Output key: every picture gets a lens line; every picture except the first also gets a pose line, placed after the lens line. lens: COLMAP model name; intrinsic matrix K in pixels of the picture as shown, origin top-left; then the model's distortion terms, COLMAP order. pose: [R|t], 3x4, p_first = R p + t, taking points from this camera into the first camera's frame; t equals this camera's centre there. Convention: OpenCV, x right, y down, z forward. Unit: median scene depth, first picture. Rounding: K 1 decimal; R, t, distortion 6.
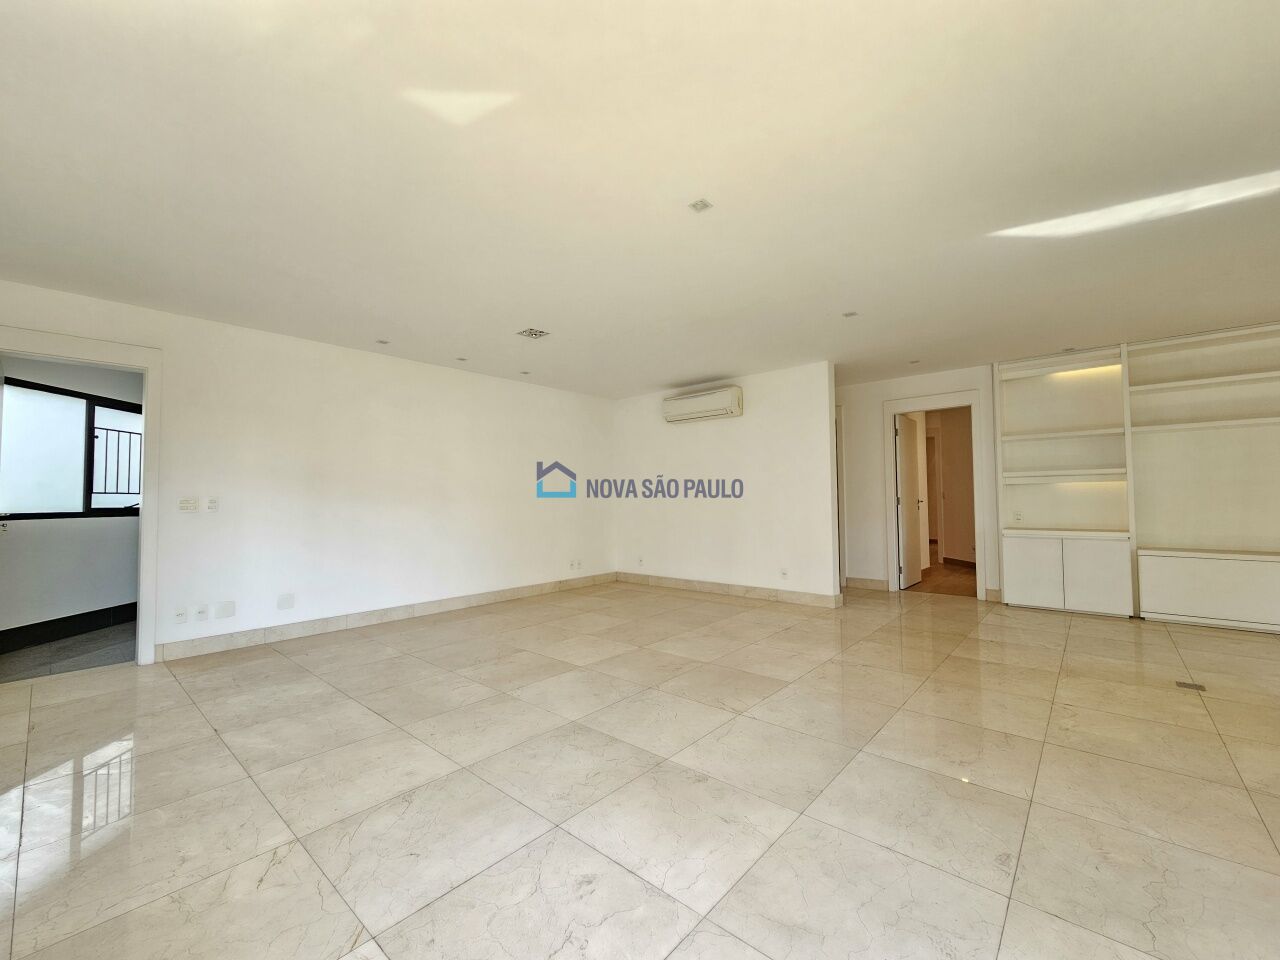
lens RADIAL K [[519.0, 0, 641.4], [0, 519.0, 477.0], [0, 0, 1]] dist [-0.000506, 0.000169]
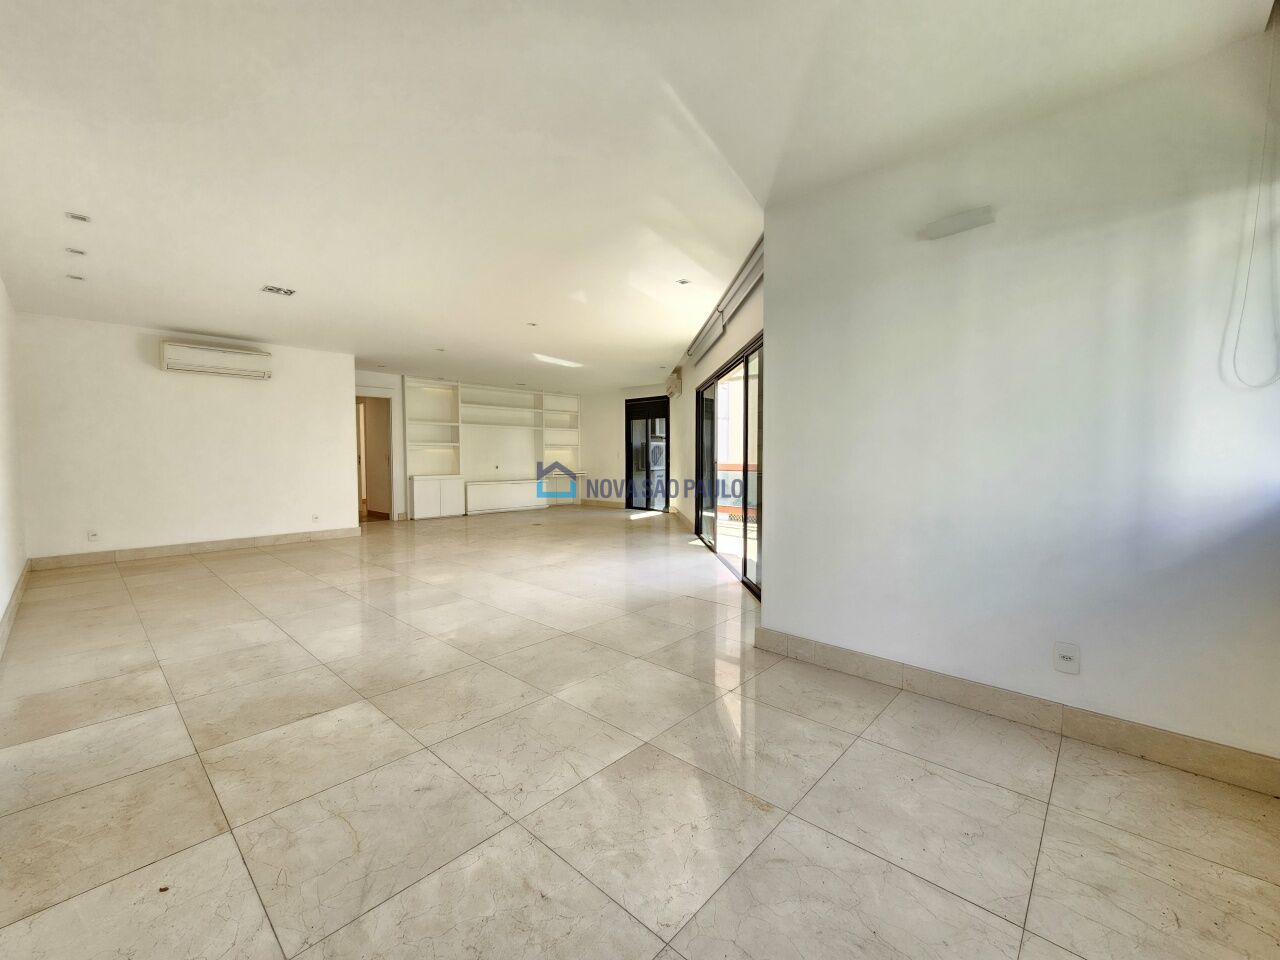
lens RADIAL K [[519.0, 0, 640.9], [0, 519.0, 482.4], [0, 0, 1]] dist [-0.000506, 0.000169]
pose [[0.022695, -0.041516, 0.998880, -0.958269], [-0.045566, 0.998056, 0.042517, 0.014756], [-0.998704, -0.046480, 0.020759, 0.213898]]
